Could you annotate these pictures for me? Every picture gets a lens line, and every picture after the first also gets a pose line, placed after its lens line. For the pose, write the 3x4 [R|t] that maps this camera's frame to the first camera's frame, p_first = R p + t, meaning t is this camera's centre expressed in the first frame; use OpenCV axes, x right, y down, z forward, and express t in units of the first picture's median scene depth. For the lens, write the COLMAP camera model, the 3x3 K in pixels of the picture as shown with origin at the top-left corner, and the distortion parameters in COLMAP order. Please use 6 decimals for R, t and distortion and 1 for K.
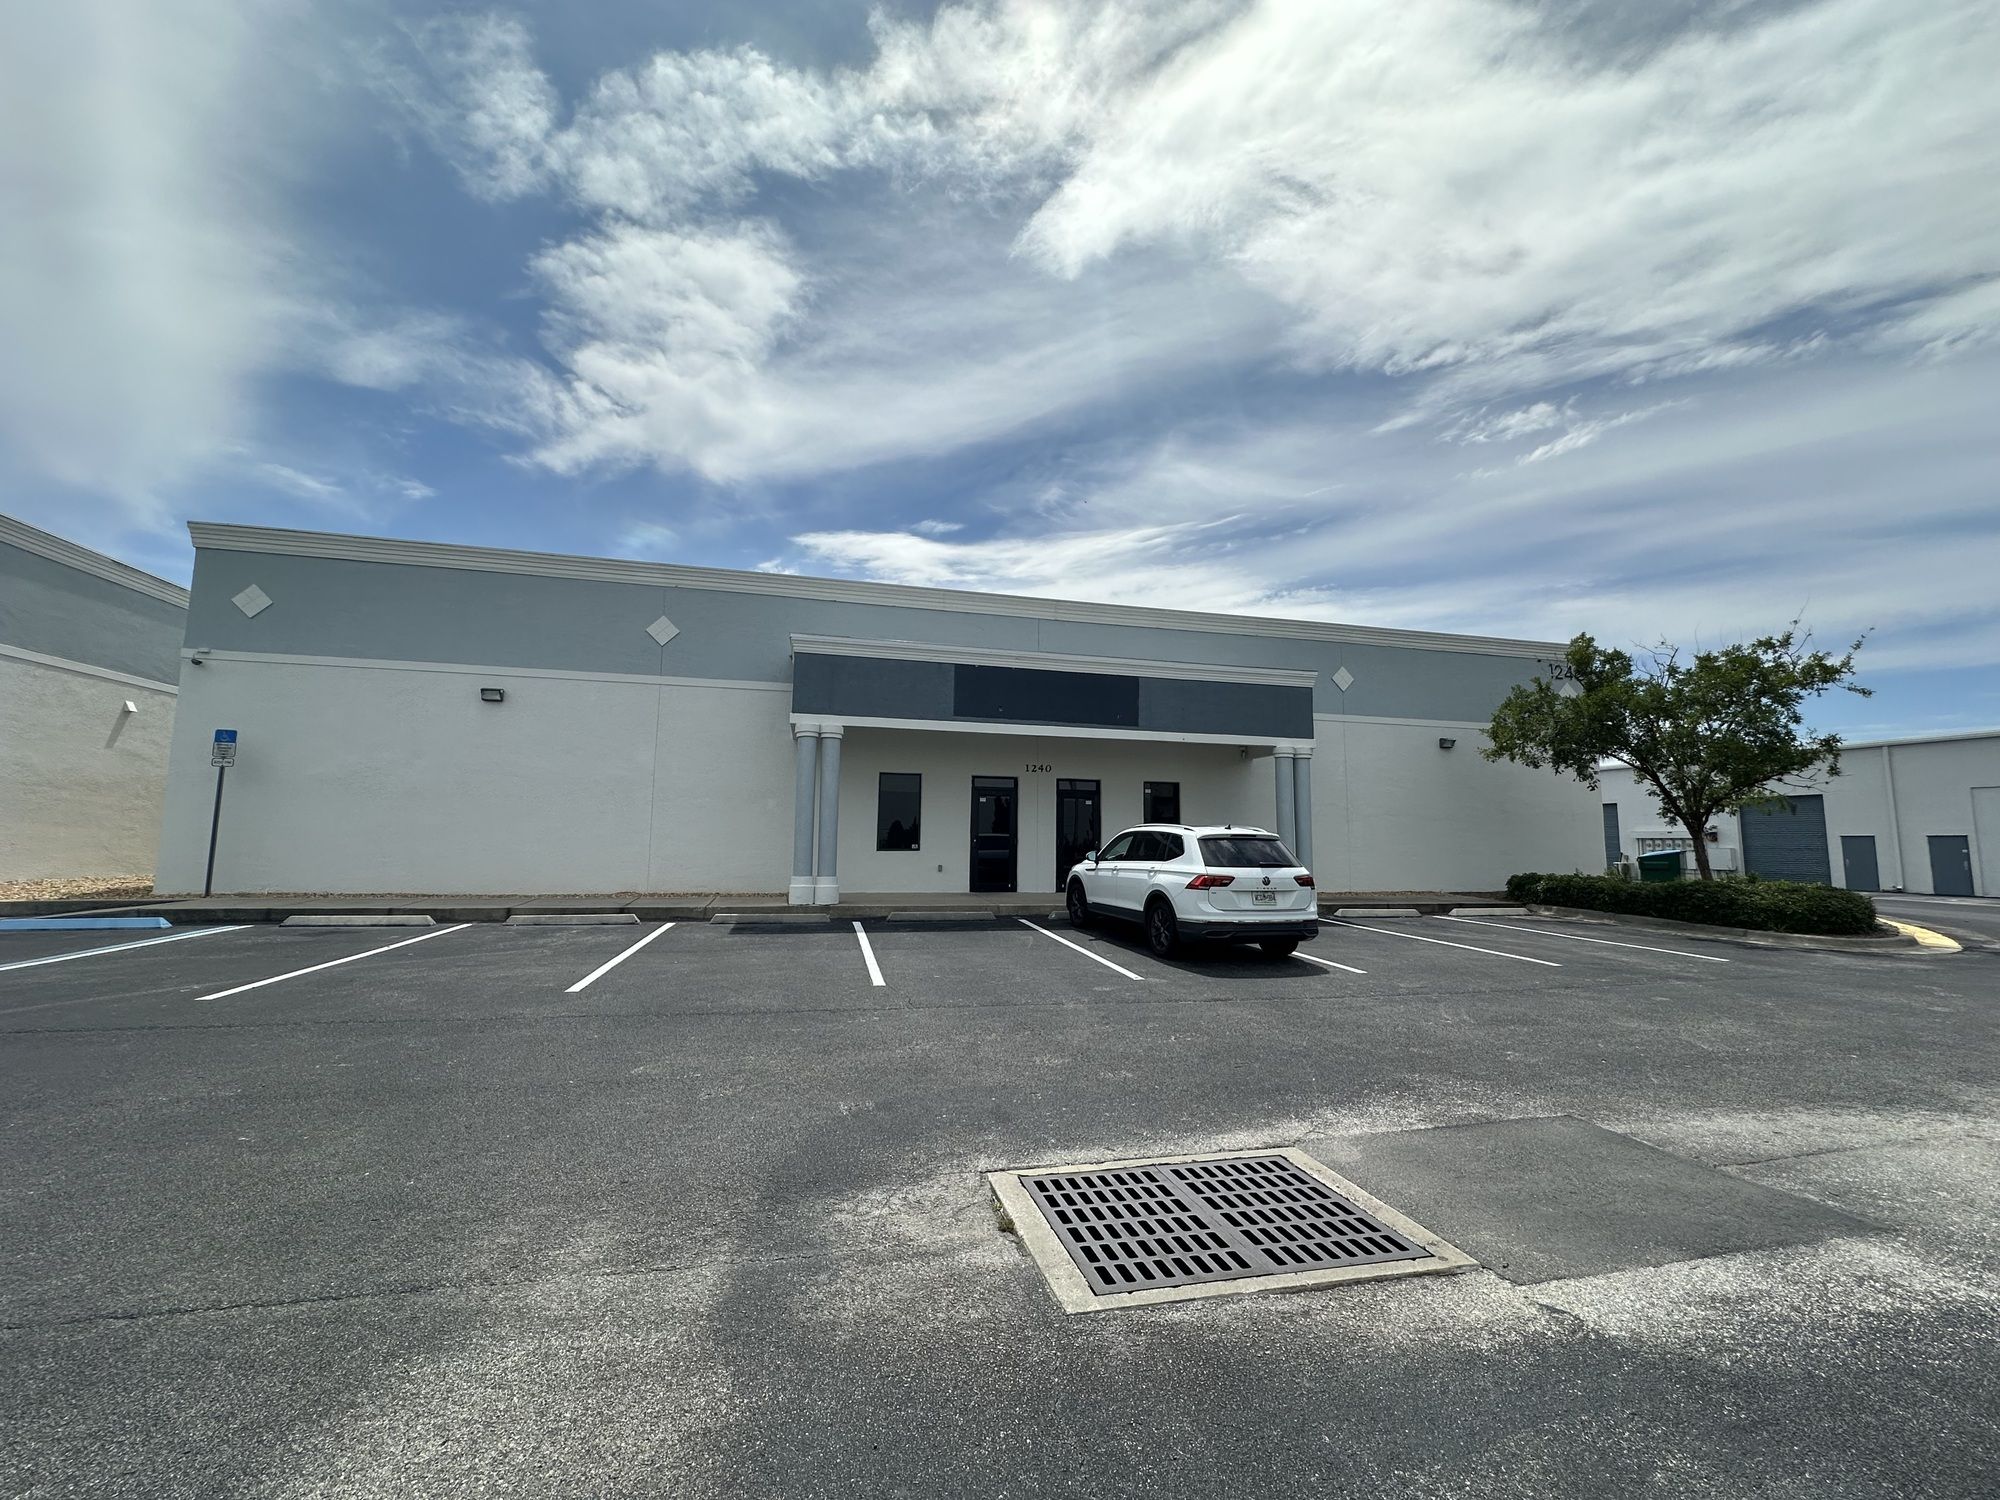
lens RADIAL K [[806.5, 0, 995.1], [0, 806.5, 735.7], [0, 0, 1]] dist [-0.000291, 0.000240]
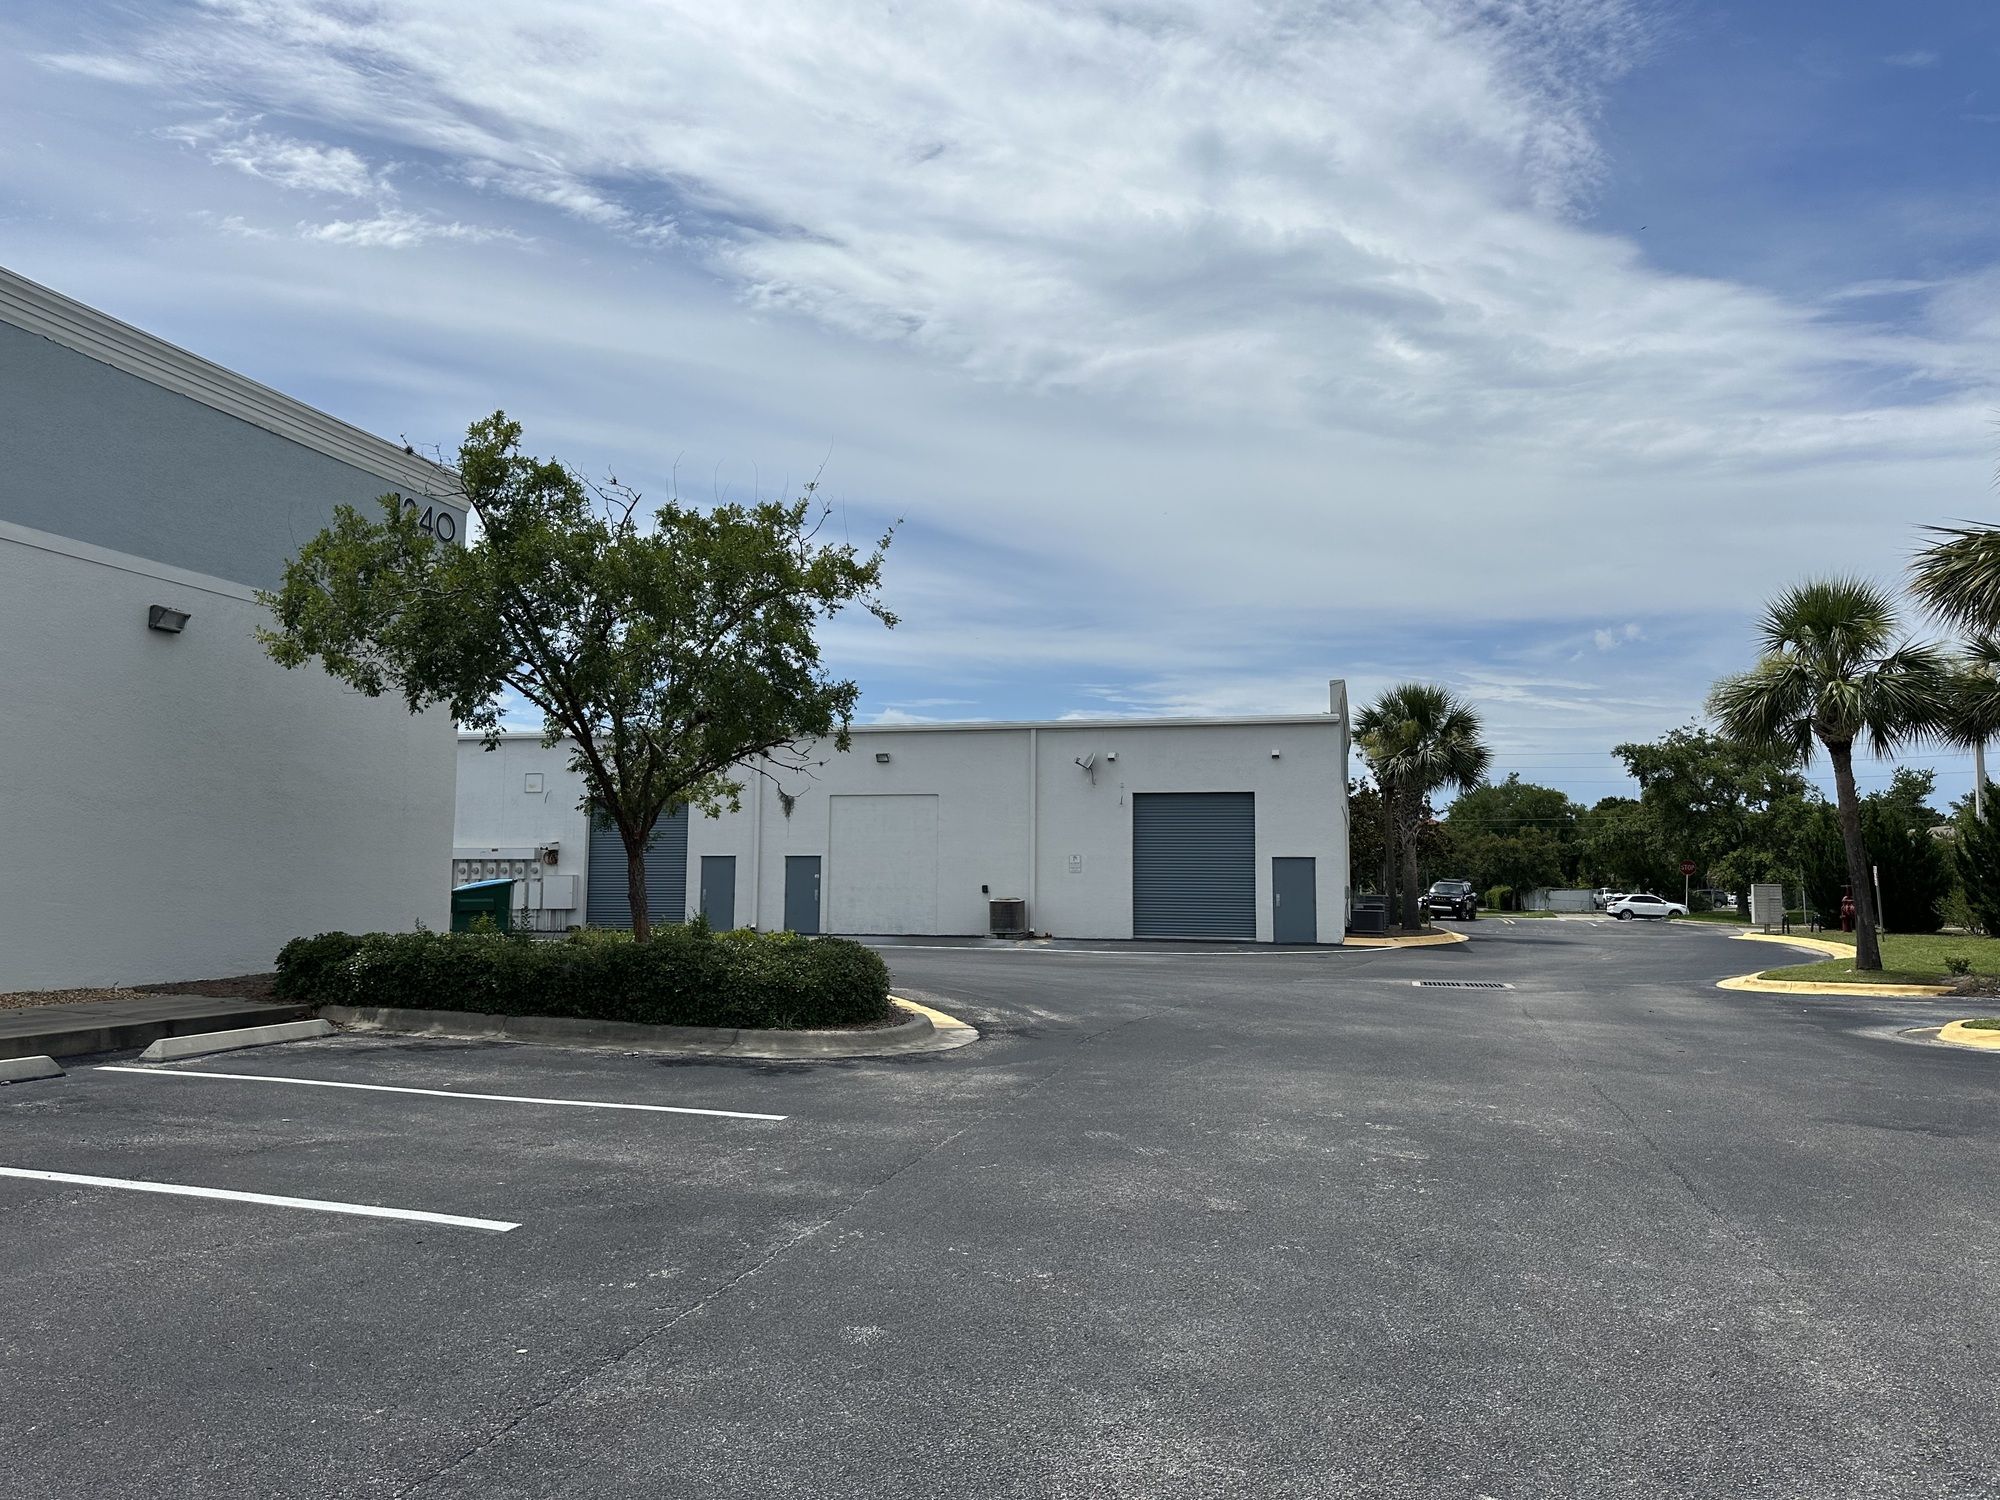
lens RADIAL K [[1374.8, 0, 1005.2], [0, 1374.8, 821.7], [0, 0, 1]] dist [0.025991, -0.039358]
pose [[0.470917, 0.029842, 0.881673, 0.163285], [-0.119209, 0.992413, 0.030082, 0.041863], [-0.874086, -0.119270, 0.470902, 0.318306]]
